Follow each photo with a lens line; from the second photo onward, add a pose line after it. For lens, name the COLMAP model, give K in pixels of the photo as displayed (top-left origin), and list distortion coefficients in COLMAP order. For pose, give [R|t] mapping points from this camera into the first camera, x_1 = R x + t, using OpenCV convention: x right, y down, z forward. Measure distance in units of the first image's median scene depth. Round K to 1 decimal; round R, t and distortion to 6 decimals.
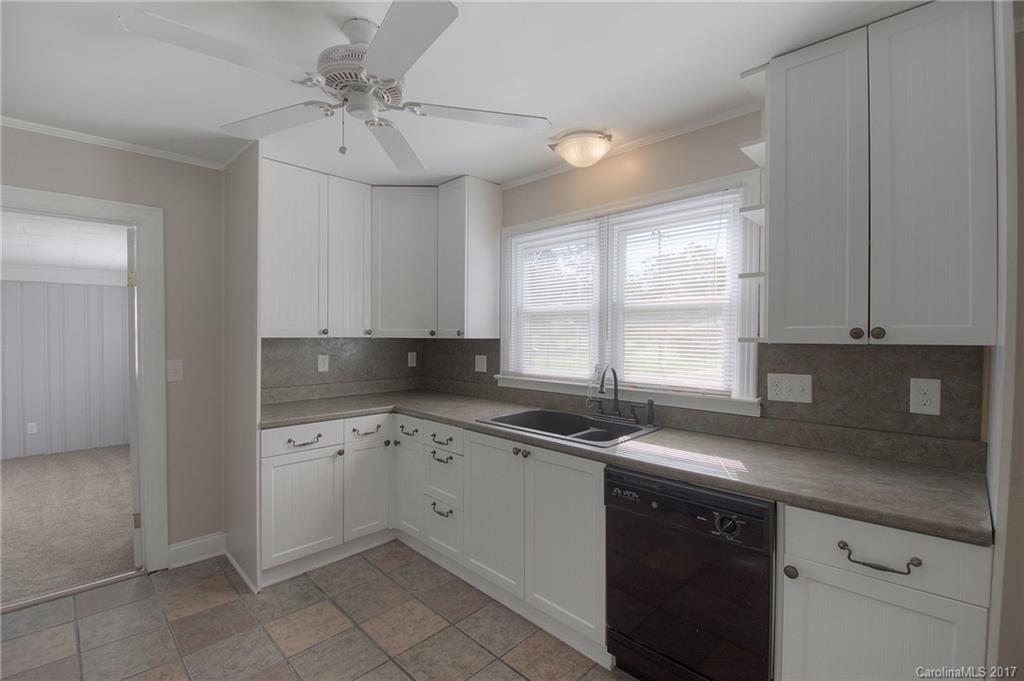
lens RADIAL K [[455.6, 0, 510.2], [0, 455.6, 340.5], [0, 0, 1]] dist [0.007937, -0.016386]
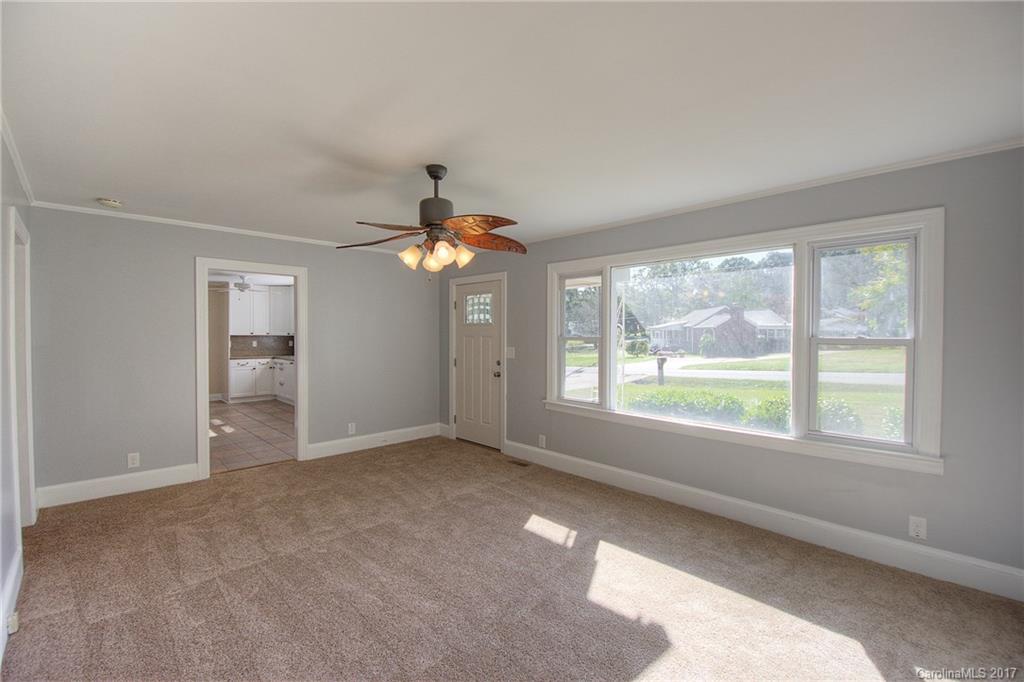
lens RADIAL K [[455.6, 0, 525.1], [0, 455.6, 340.7], [0, 0, 1]] dist [0.007937, -0.016386]
pose [[0.999964, 0.003313, -0.007855, 1.769888], [-0.003287, 0.999989, 0.003243, 0.017925], [0.007866, -0.003218, 0.999964, -2.529399]]
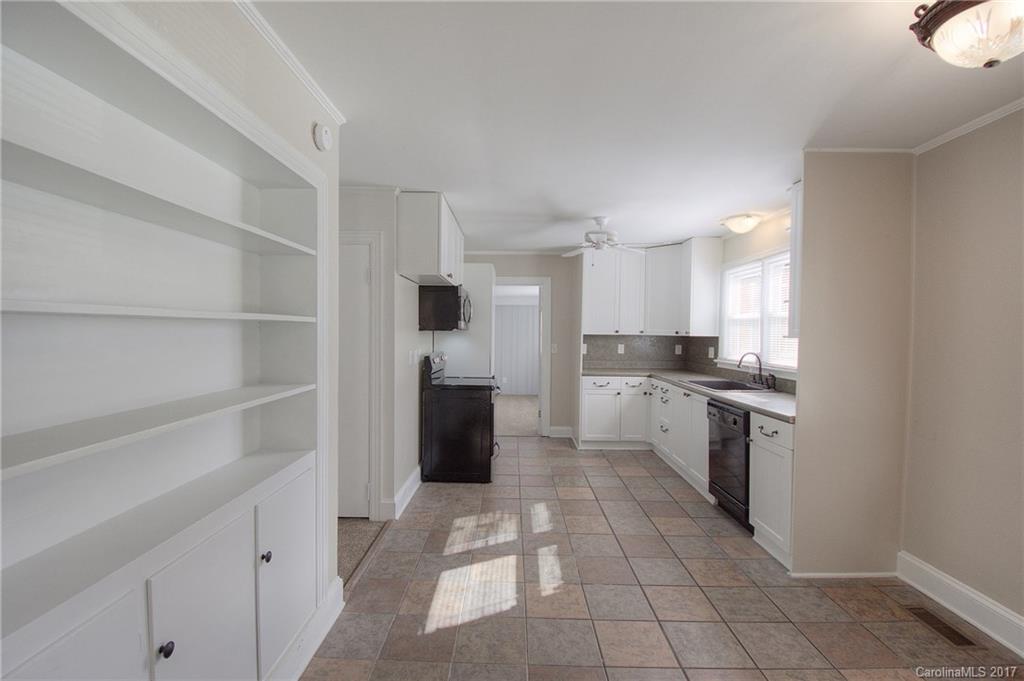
lens RADIAL K [[455.6, 0, 509.3], [0, 455.6, 343.5], [0, 0, 1]] dist [0.007937, -0.016386]
pose [[0.696697, 0.022731, -0.717005, 0.721473], [-0.017524, 0.999739, 0.014666, 0.011543], [0.717151, 0.002347, 0.696914, -0.722504]]
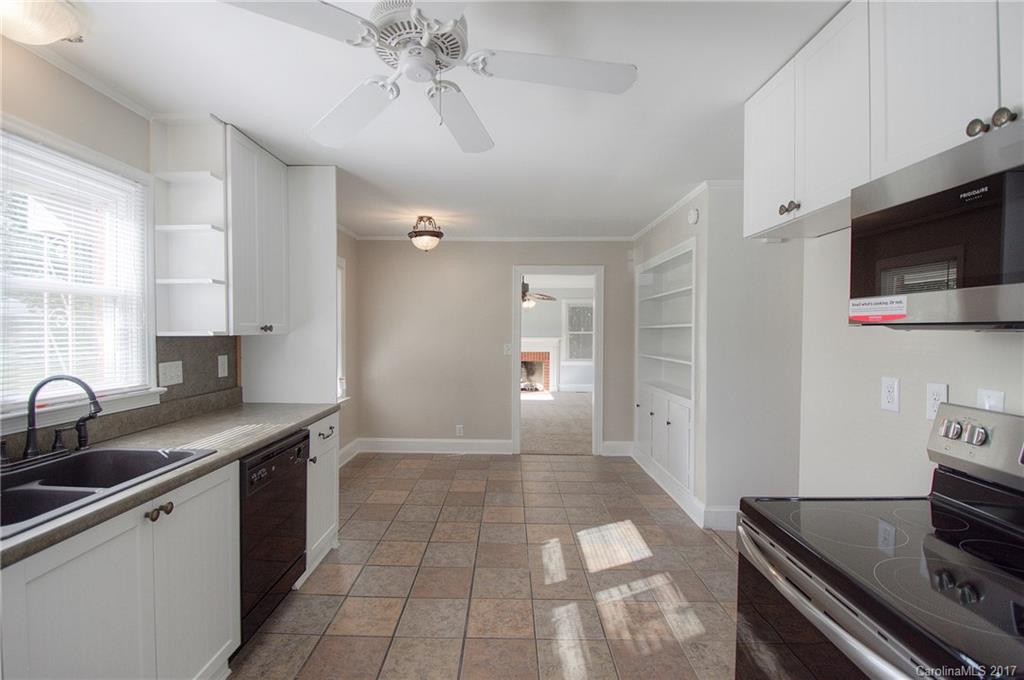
lens RADIAL K [[455.6, 0, 510.6], [0, 455.6, 331.2], [0, 0, 1]] dist [0.007937, -0.016386]
pose [[-0.706040, -0.007721, 0.708130, -0.636371], [-0.001257, 0.999953, 0.009650, -0.014459], [-0.708171, 0.005923, -0.706016, 0.899359]]
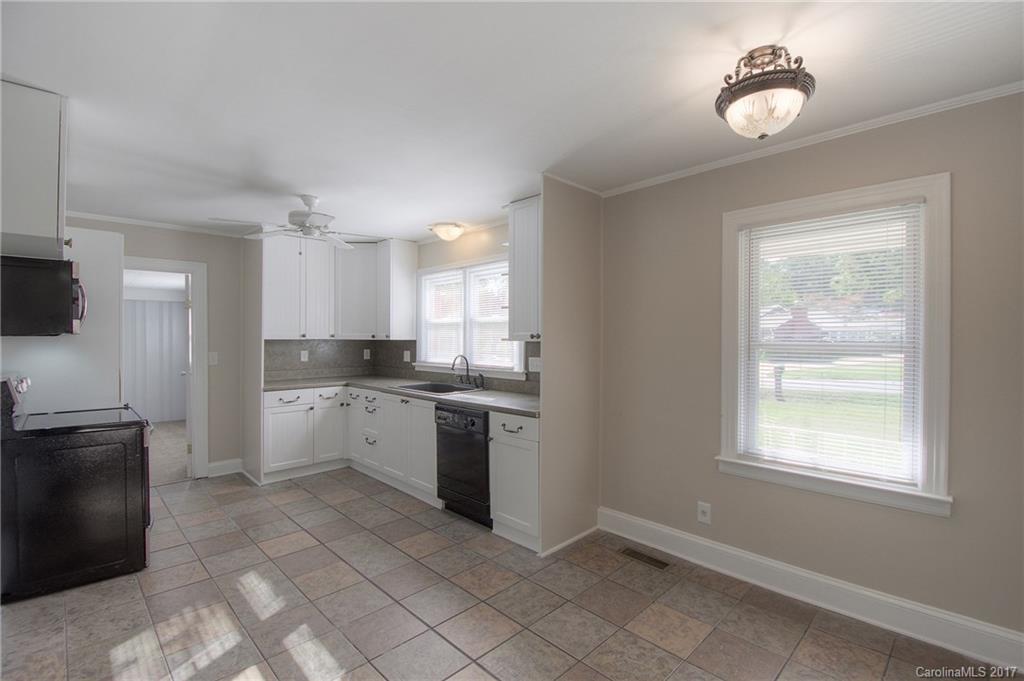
lens RADIAL K [[455.6, 0, 512.7], [0, 455.6, 340.8], [0, 0, 1]] dist [0.007937, -0.016386]
pose [[0.999971, -0.001197, -0.007483, 0.389618], [0.001154, 0.999982, -0.005805, 0.009991], [0.007490, 0.005796, 0.999955, -0.687486]]
